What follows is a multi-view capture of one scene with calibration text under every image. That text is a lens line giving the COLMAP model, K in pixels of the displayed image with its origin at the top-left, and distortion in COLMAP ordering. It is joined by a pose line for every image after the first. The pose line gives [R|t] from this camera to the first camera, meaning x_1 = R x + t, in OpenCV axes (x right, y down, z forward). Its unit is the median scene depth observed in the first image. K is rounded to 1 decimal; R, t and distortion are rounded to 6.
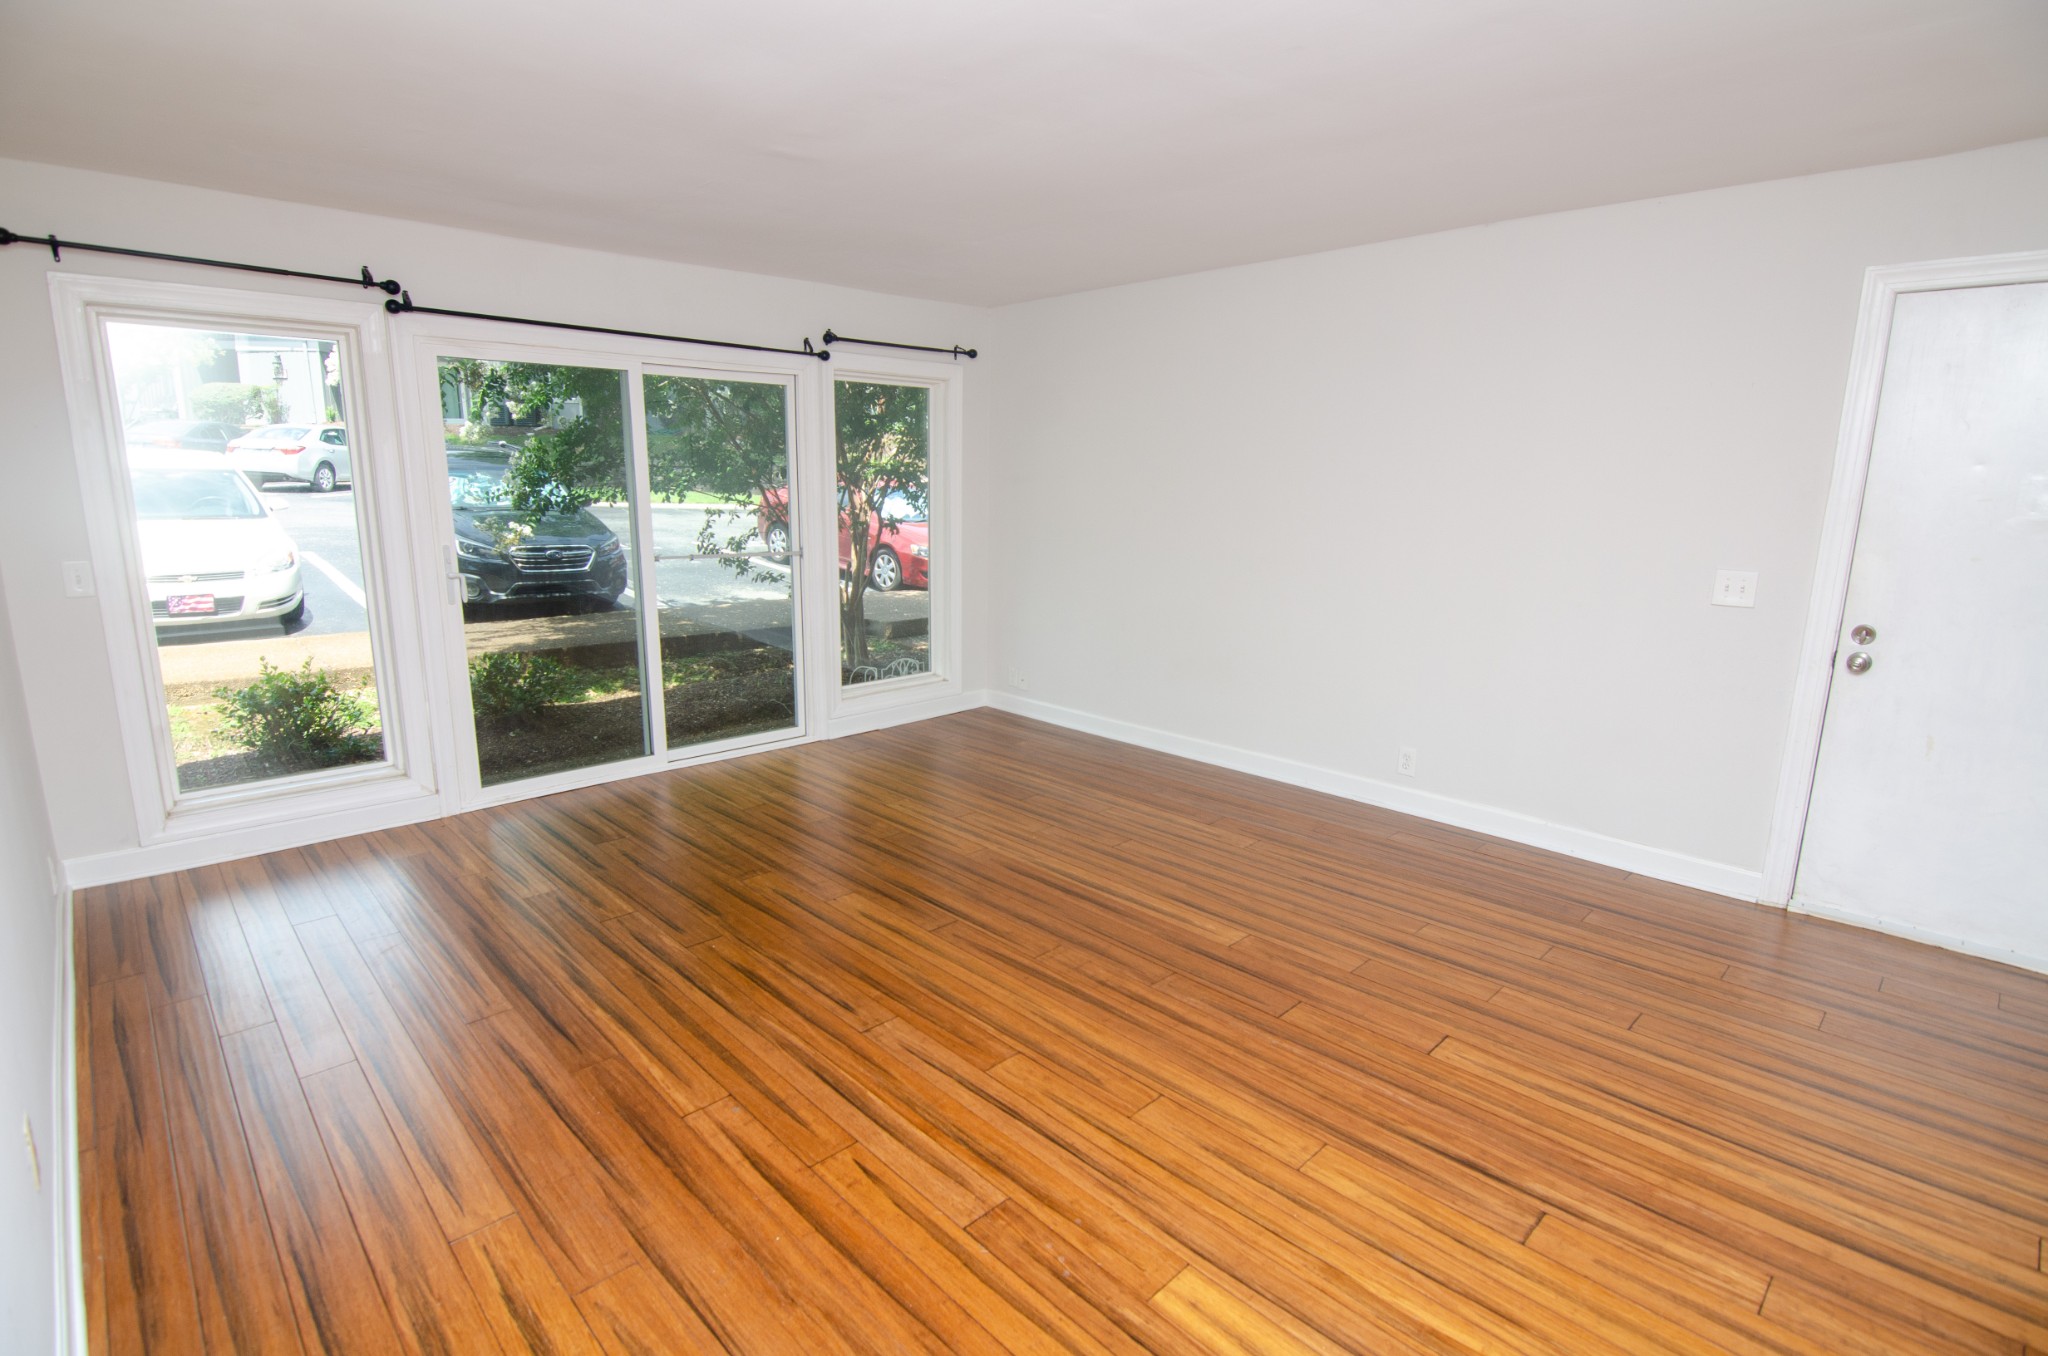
lens RADIAL K [[985.7, 0, 975.6], [0, 985.7, 674.0], [0, 0, 1]] dist [-0.000122, -0.011982]
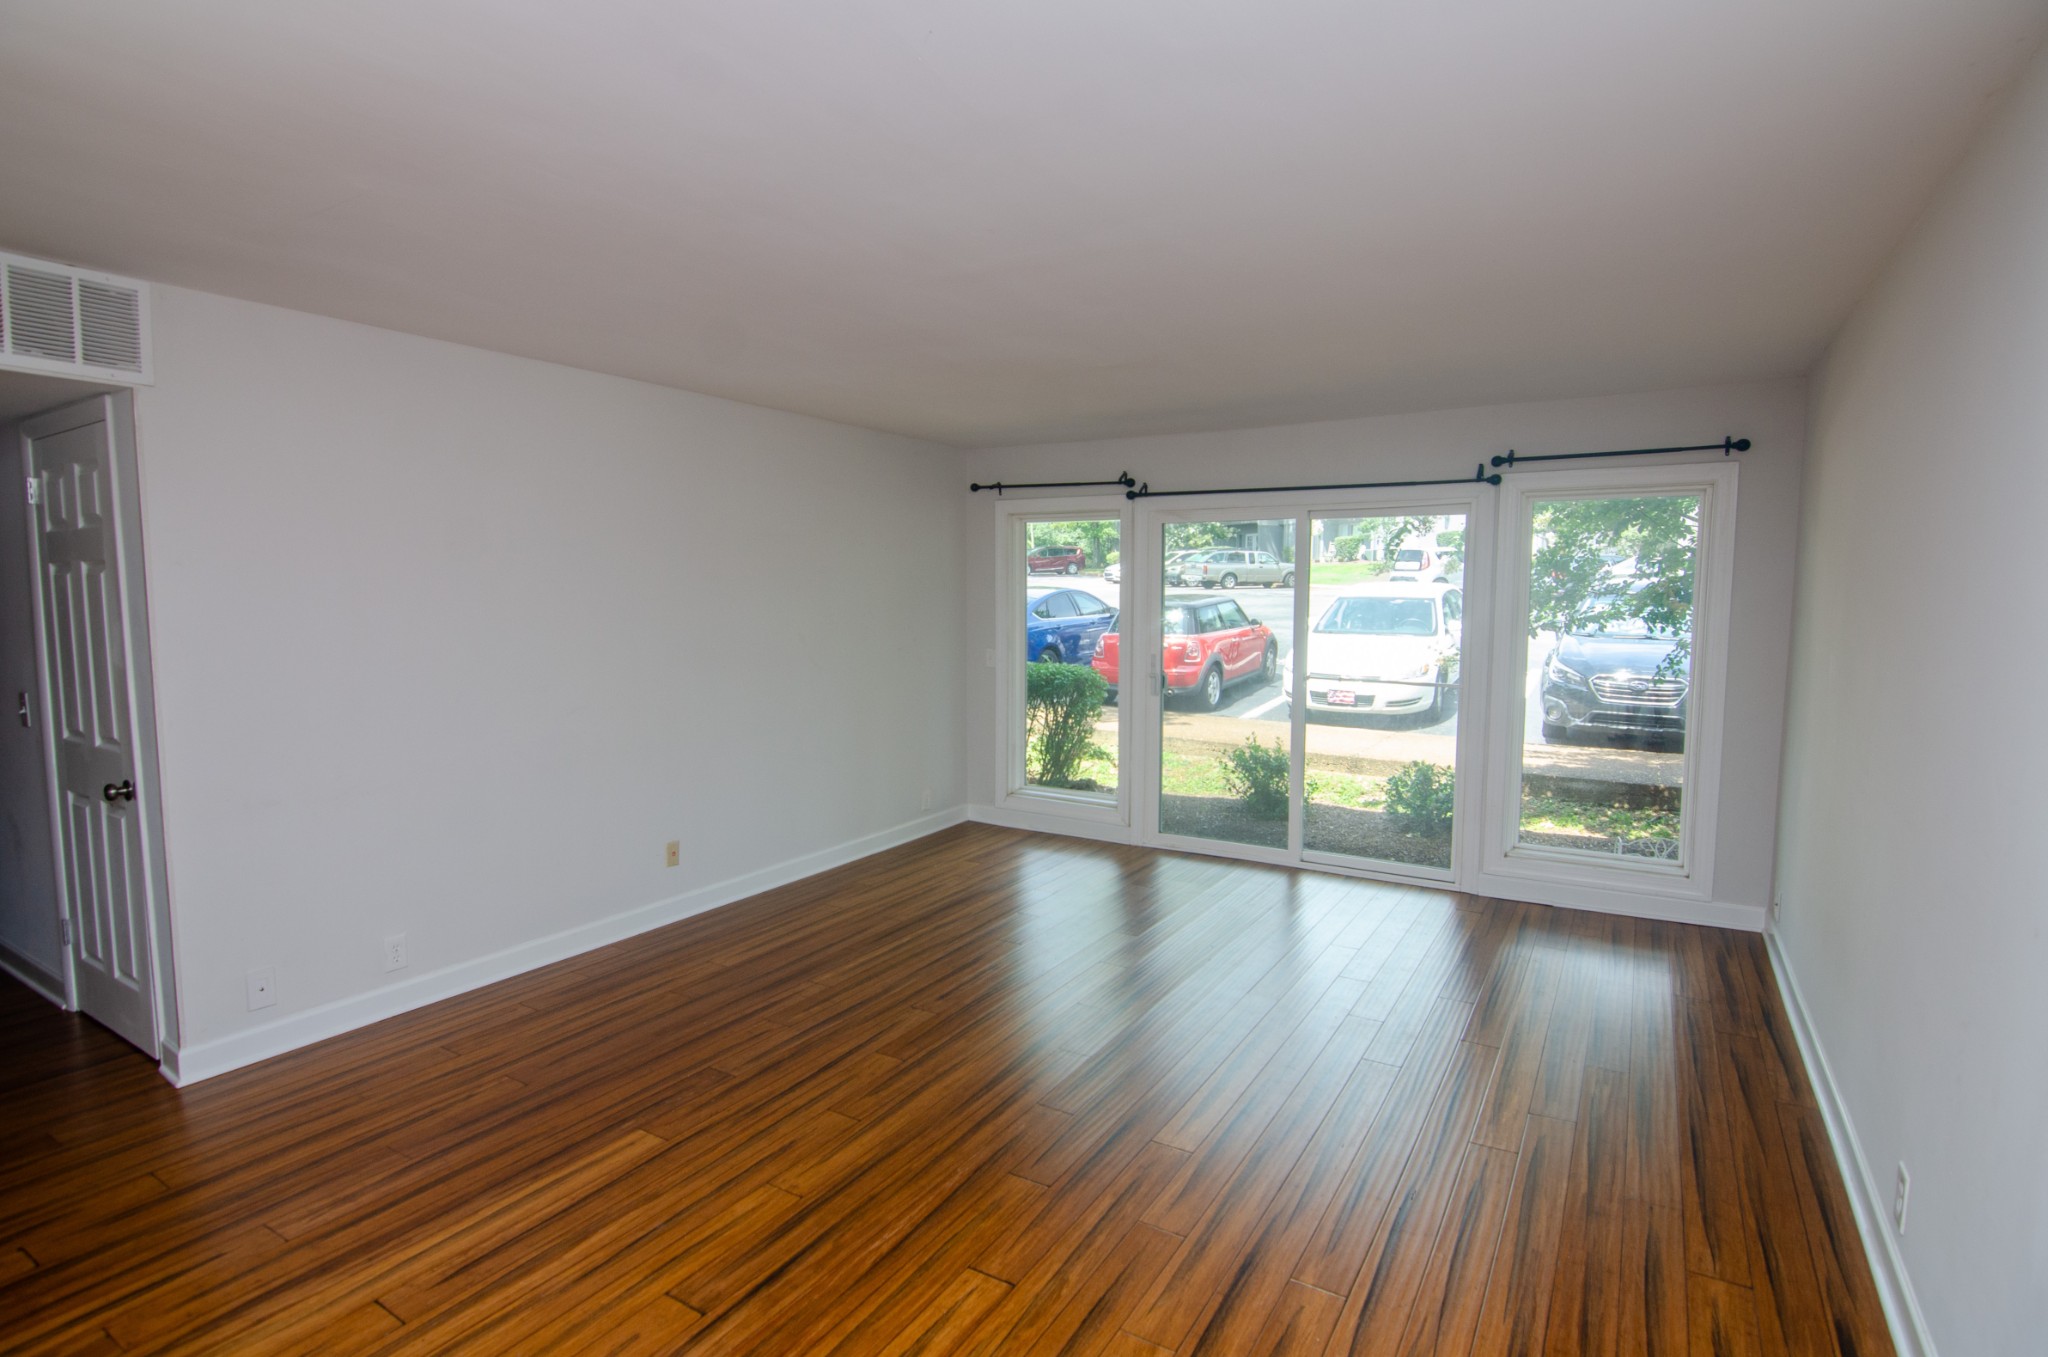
lens RADIAL K [[1000.5, 0, 1056.6], [0, 1000.5, 678.0], [0, 0, 1]] dist [0.001649, -0.014248]
pose [[0.289755, 0.072366, -0.954361, 1.377339], [-0.188905, 0.981846, 0.017096, -0.163454], [0.938273, 0.175330, 0.298166, 0.771679]]
